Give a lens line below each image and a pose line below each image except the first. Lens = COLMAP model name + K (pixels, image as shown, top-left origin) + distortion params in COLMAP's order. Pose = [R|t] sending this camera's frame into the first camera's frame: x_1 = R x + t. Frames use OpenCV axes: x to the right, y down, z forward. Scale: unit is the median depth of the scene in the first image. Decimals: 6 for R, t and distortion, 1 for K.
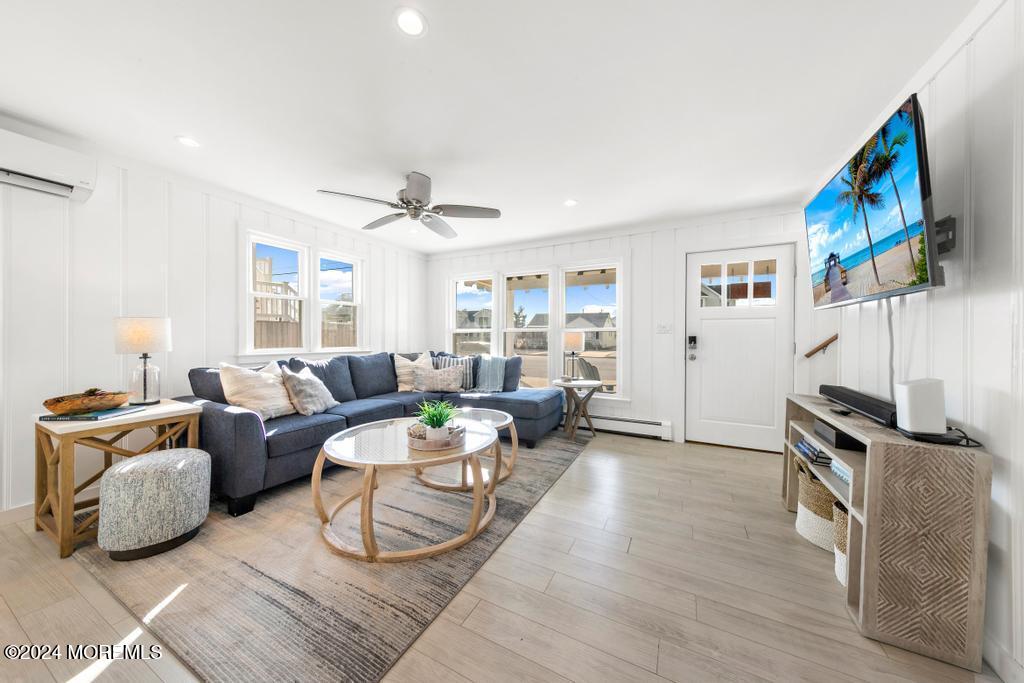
lens RADIAL K [[343.3, 0, 512.2], [0, 343.3, 337.5], [0, 0, 1]] dist [0.014731, 0.000057]
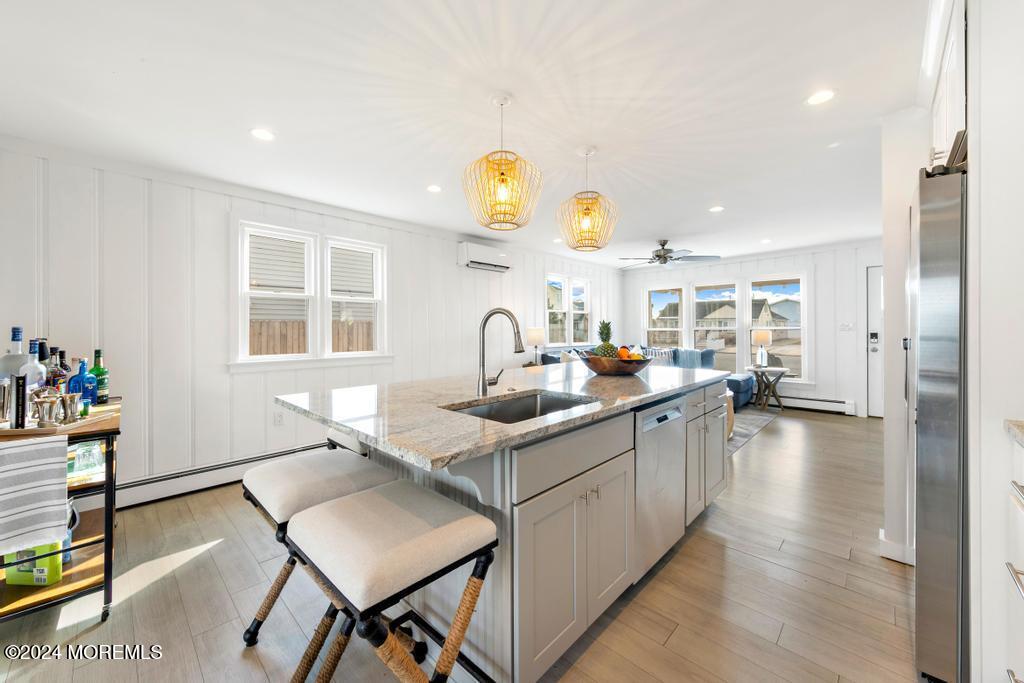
lens RADIAL K [[395.7, 0, 512.2], [0, 395.7, 330.8], [0, 0, 1]] dist [-0.003071, 0.000106]
pose [[0.950273, -0.012027, -0.311185, -0.274529], [0.010731, 0.999925, -0.005875, -0.015781], [0.311232, 0.002244, 0.950331, -0.759182]]
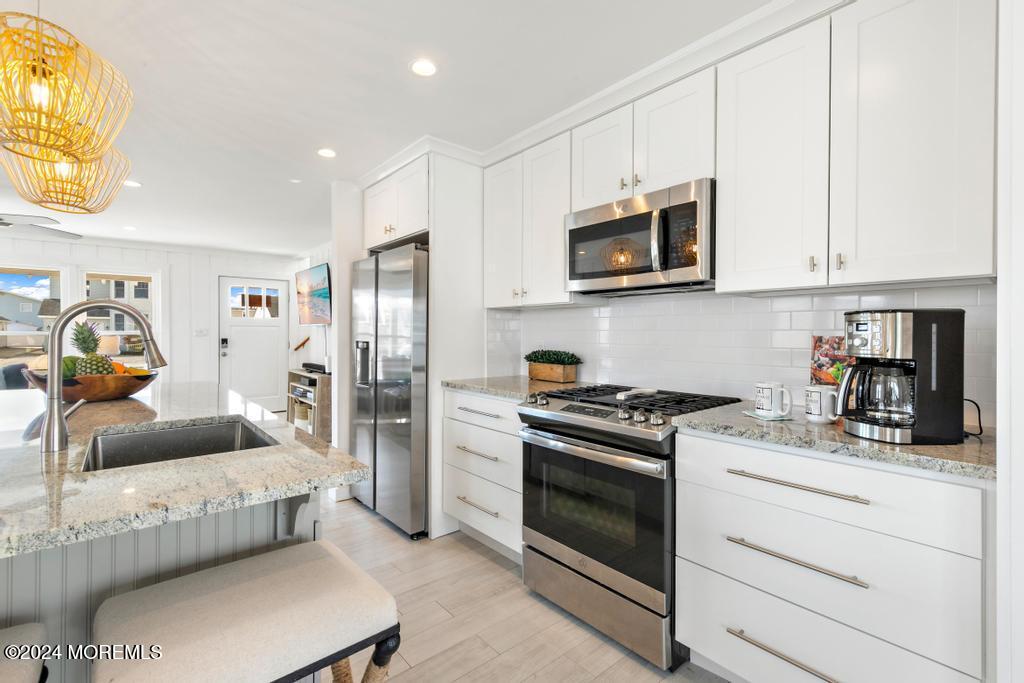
lens RADIAL K [[458.4, 0, 516.3], [0, 458.4, 336.9], [0, 0, 1]] dist [0.001461, 0.000017]
pose [[0.390746, -0.008134, 0.920462, -0.661998], [0.001411, 0.999965, 0.008238, -0.022126], [-0.920497, -0.001921, 0.390744, -0.726766]]
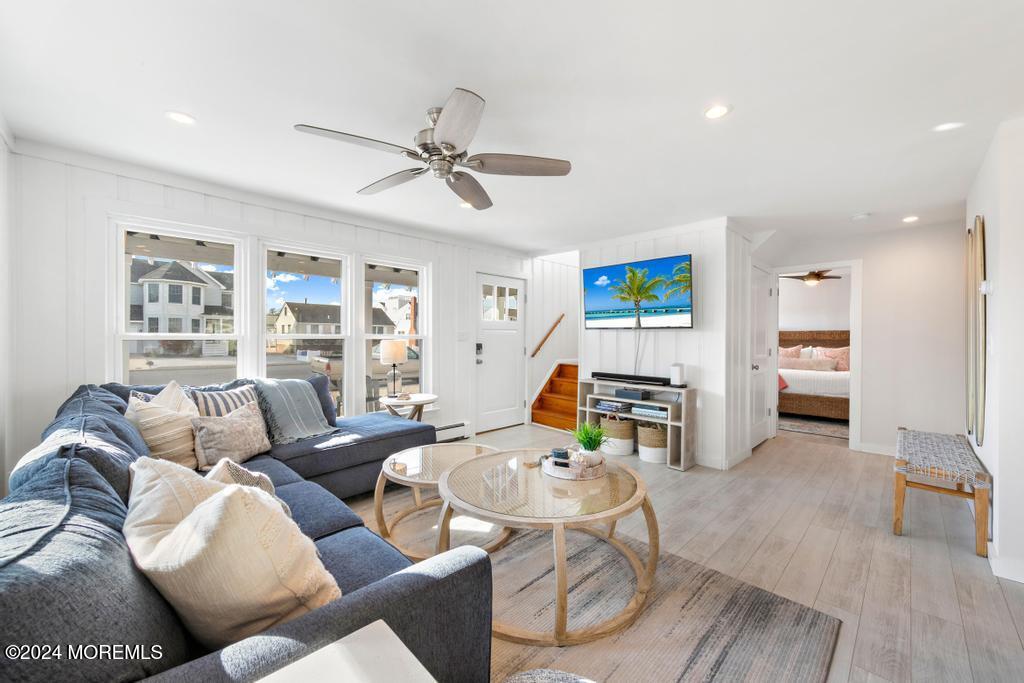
lens RADIAL K [[395.7, 0, 510.6], [0, 395.7, 338.3], [0, 0, 1]] dist [-0.003071, 0.000106]
pose [[0.316577, -0.003227, 0.948561, -0.705922], [0.000048, 0.999994, 0.003385, -0.024984], [-0.948567, -0.001026, 0.316576, 0.465848]]
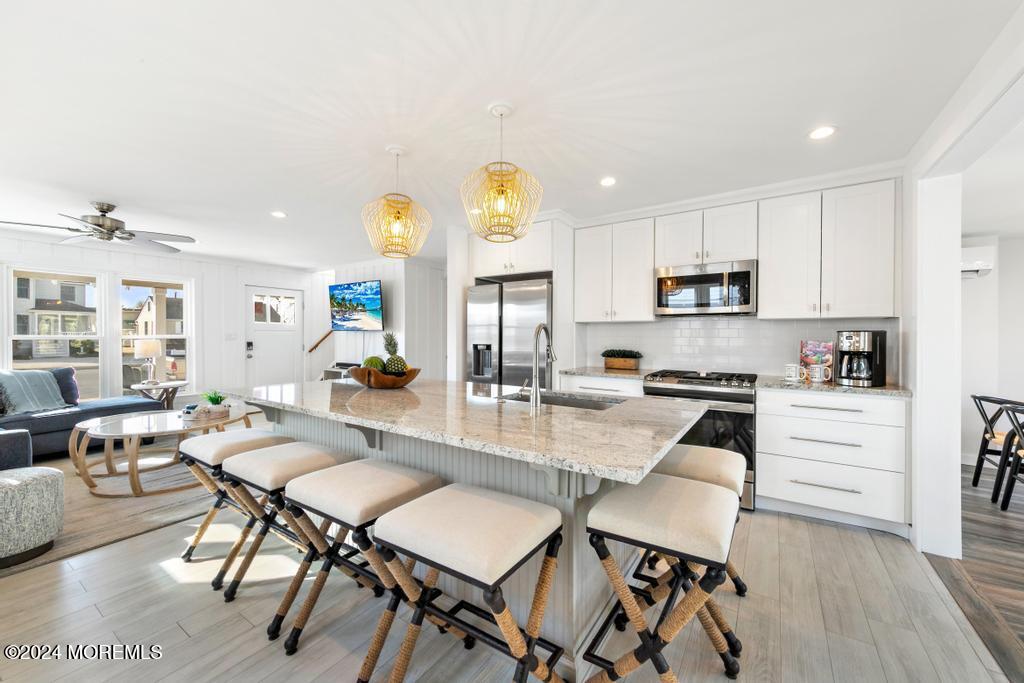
lens RADIAL K [[395.7, 0, 515.8], [0, 395.7, 338.5], [0, 0, 1]] dist [-0.003071, 0.000106]
pose [[0.113541, -0.011518, 0.993467, -1.005780], [0.001695, 0.999934, 0.011400, -0.034523], [-0.993532, 0.000390, 0.113553, -0.313339]]
